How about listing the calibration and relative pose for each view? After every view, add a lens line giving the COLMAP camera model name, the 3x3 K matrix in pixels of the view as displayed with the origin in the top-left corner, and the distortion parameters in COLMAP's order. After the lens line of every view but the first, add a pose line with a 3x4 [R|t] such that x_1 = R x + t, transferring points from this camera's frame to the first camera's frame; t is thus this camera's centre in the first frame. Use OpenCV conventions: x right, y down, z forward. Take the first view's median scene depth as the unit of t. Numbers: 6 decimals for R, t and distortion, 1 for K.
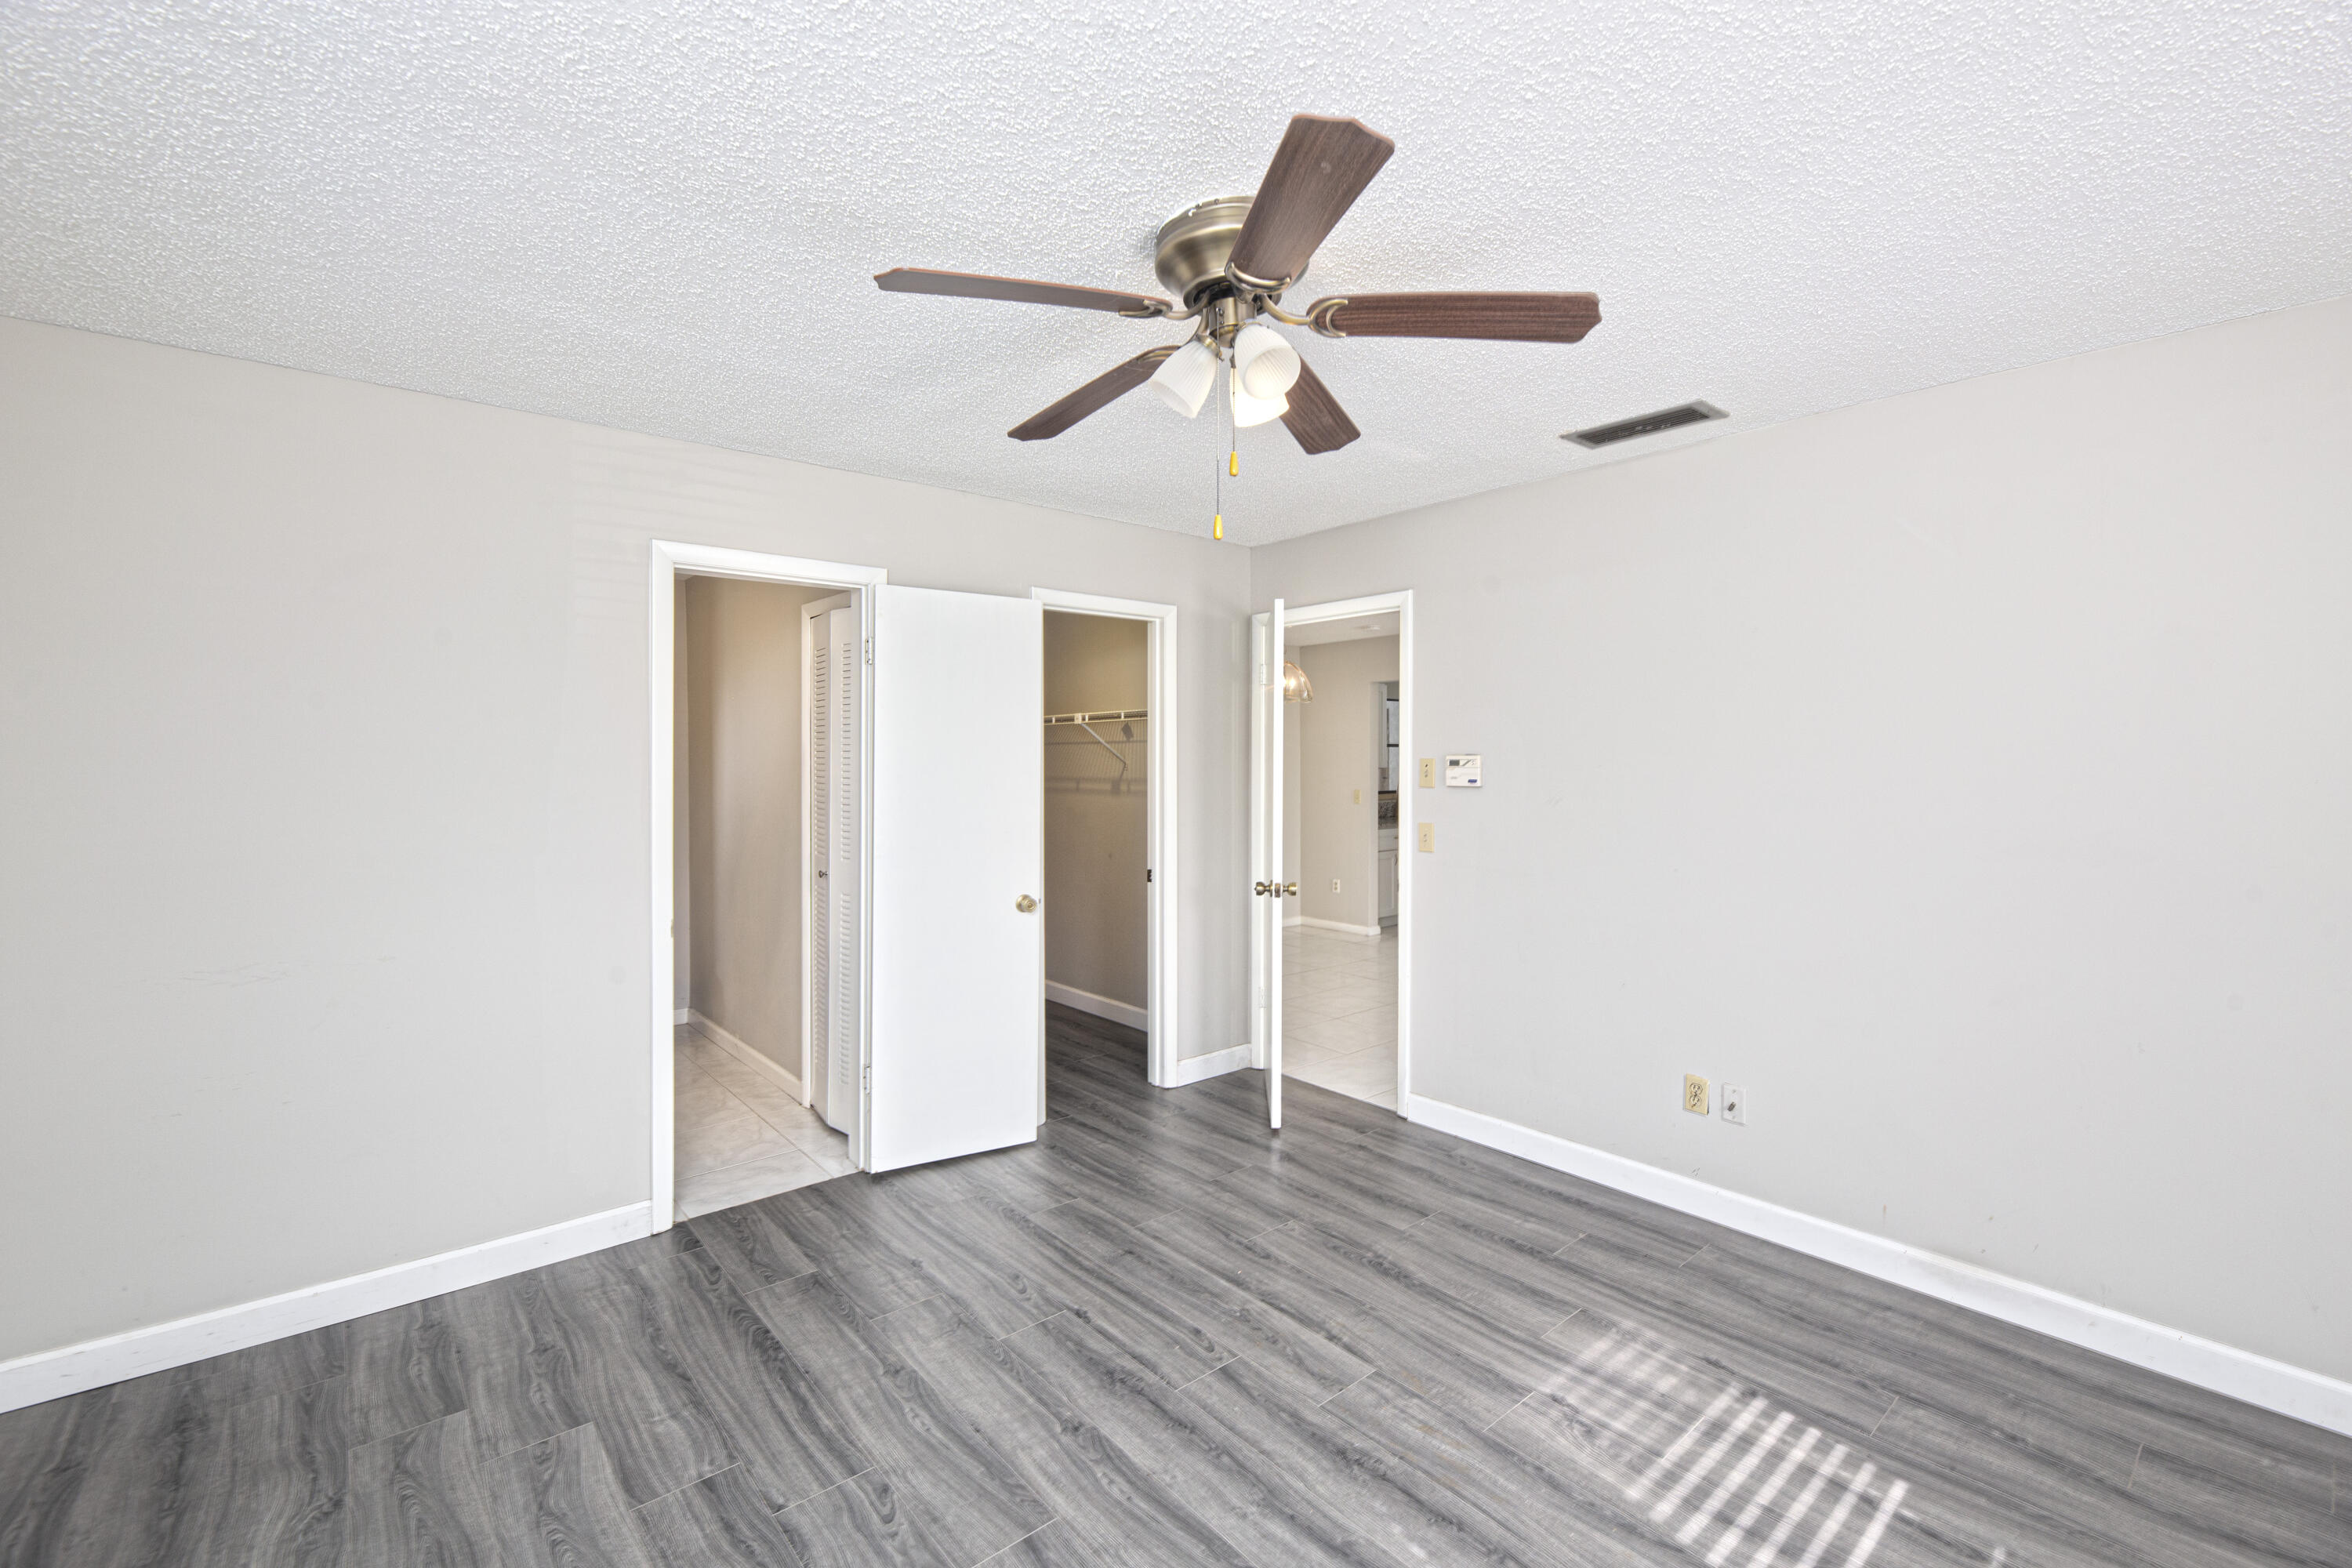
lens RADIAL K [[1001.1, 0, 1176.7], [0, 1001.1, 768.8], [0, 0, 1]] dist [0.000212, -0.000002]
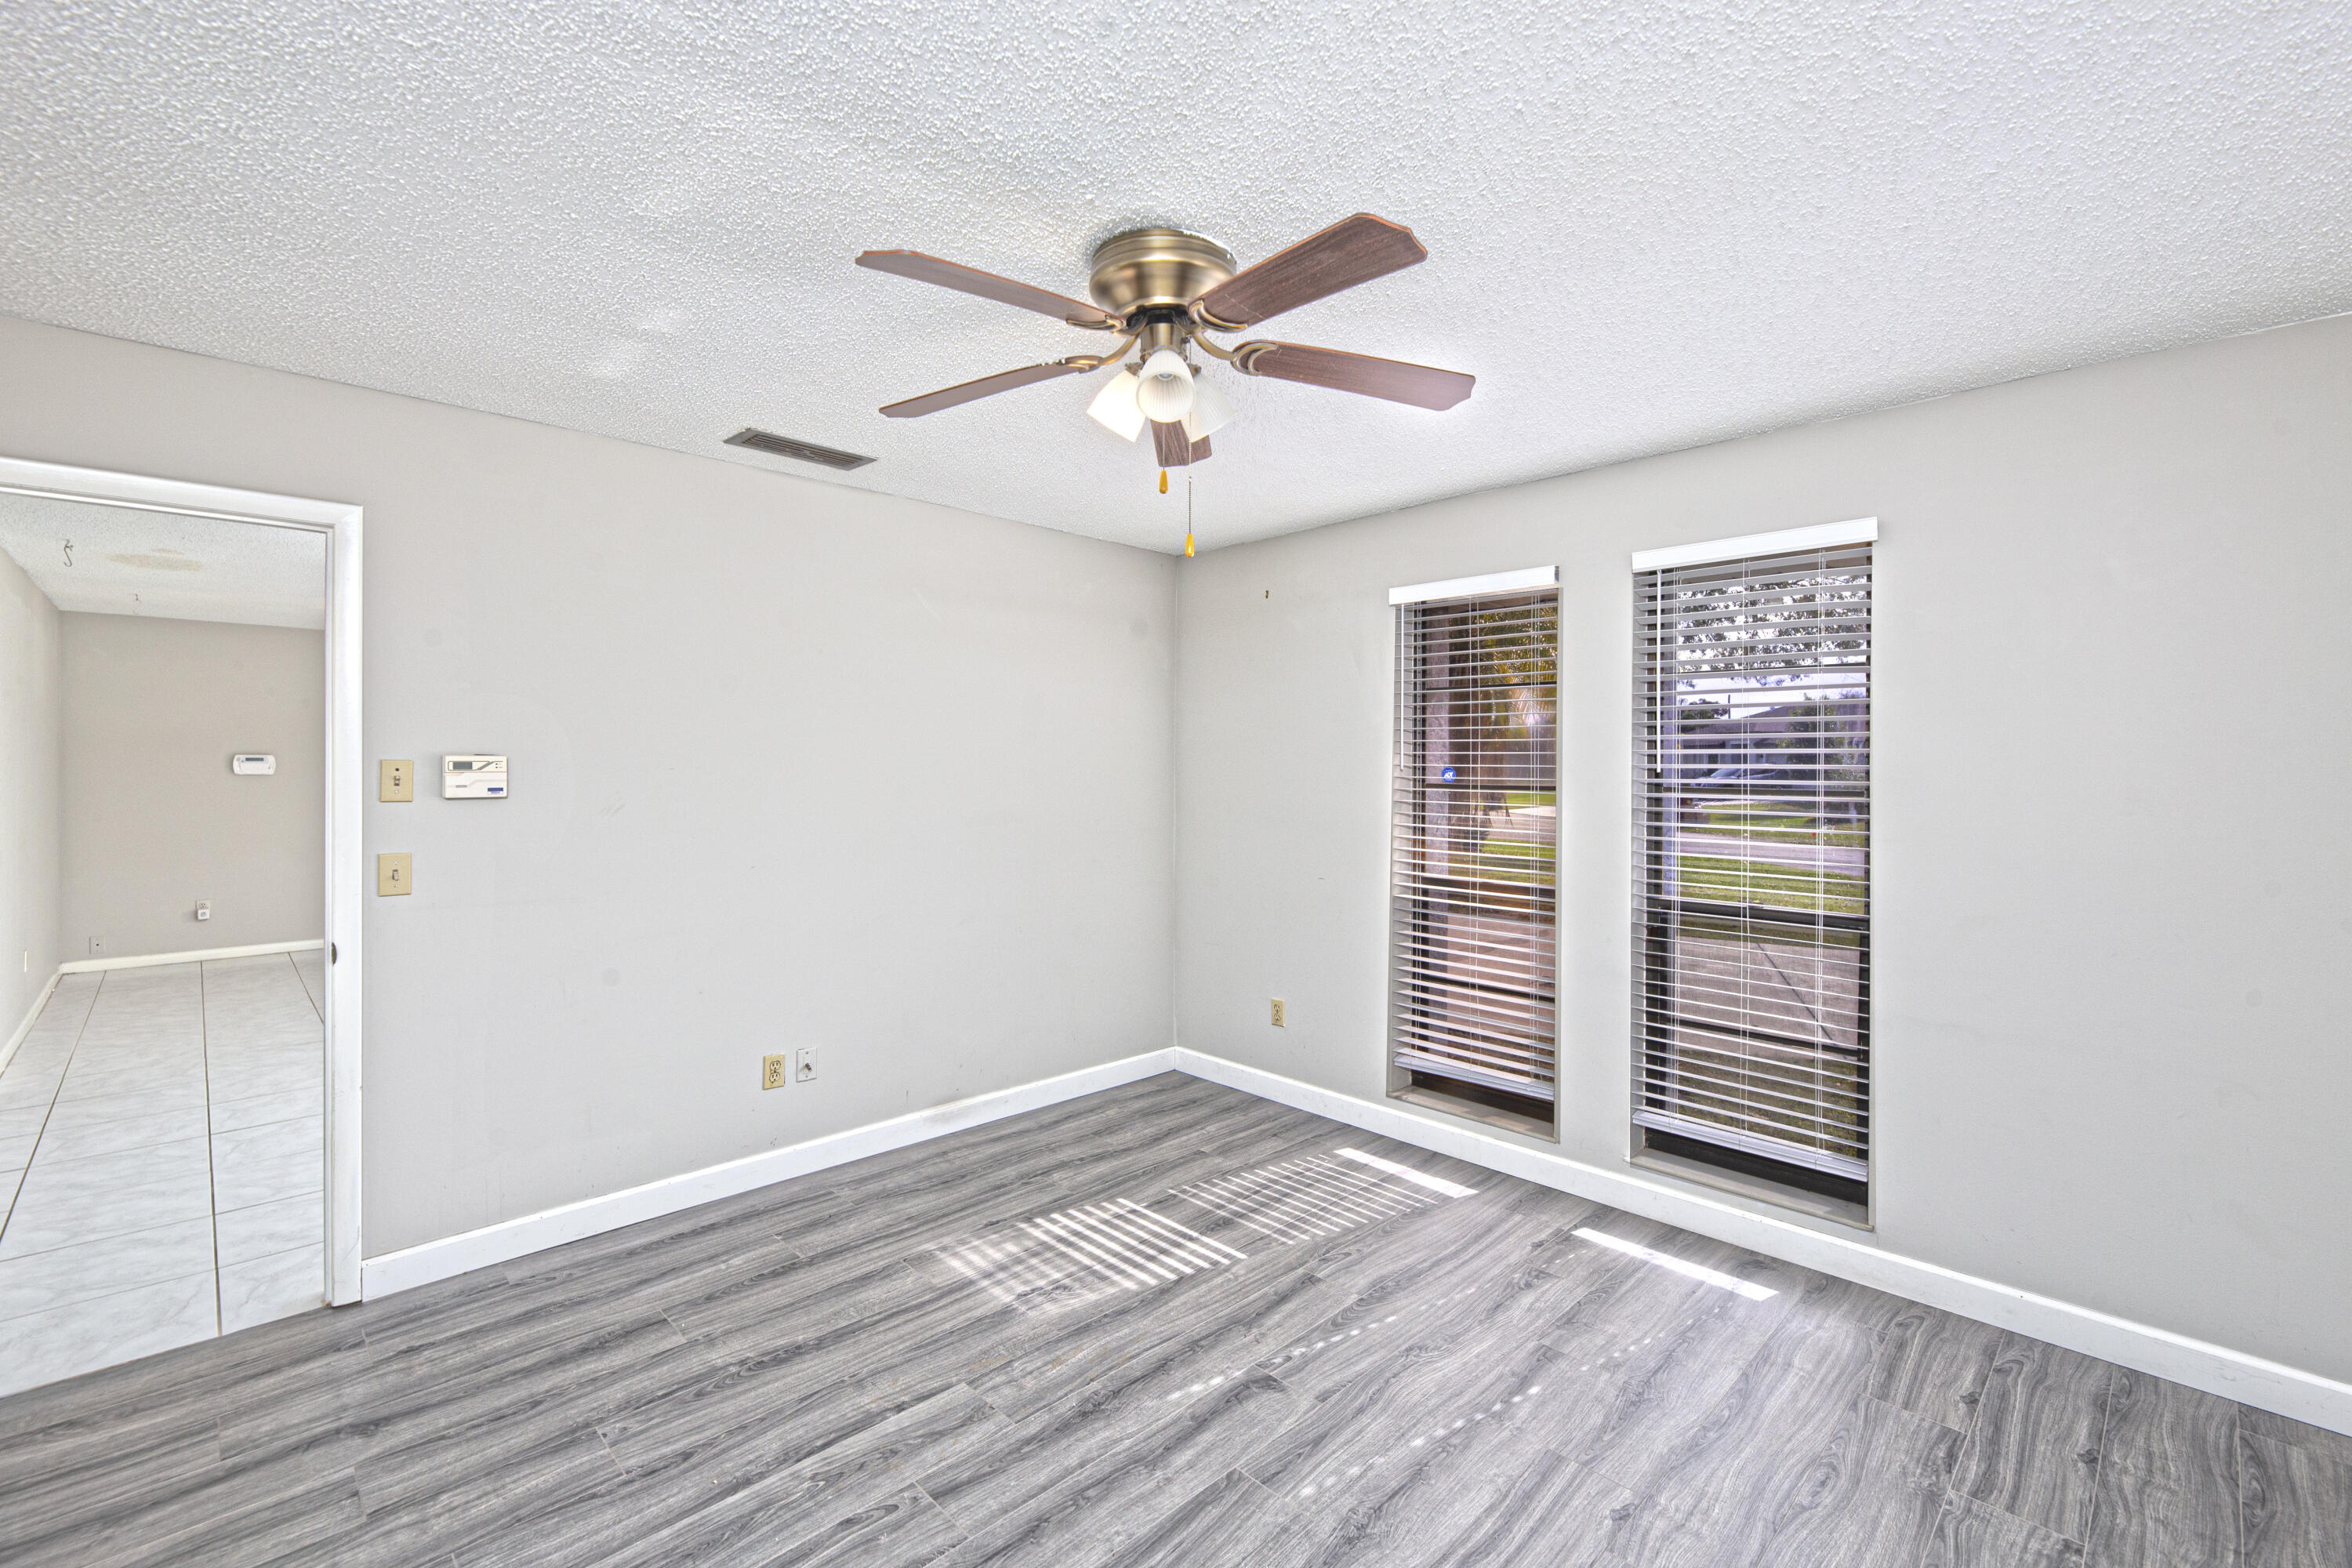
lens RADIAL K [[1001.1, 0, 1176.7], [0, 1001.1, 768.8], [0, 0, 1]] dist [0.000212, -0.000002]
pose [[-0.068727, -0.005392, 0.997621, -0.772828], [0.002551, 0.999981, 0.005580, -0.010162], [-0.997632, 0.002928, -0.068712, 0.830455]]
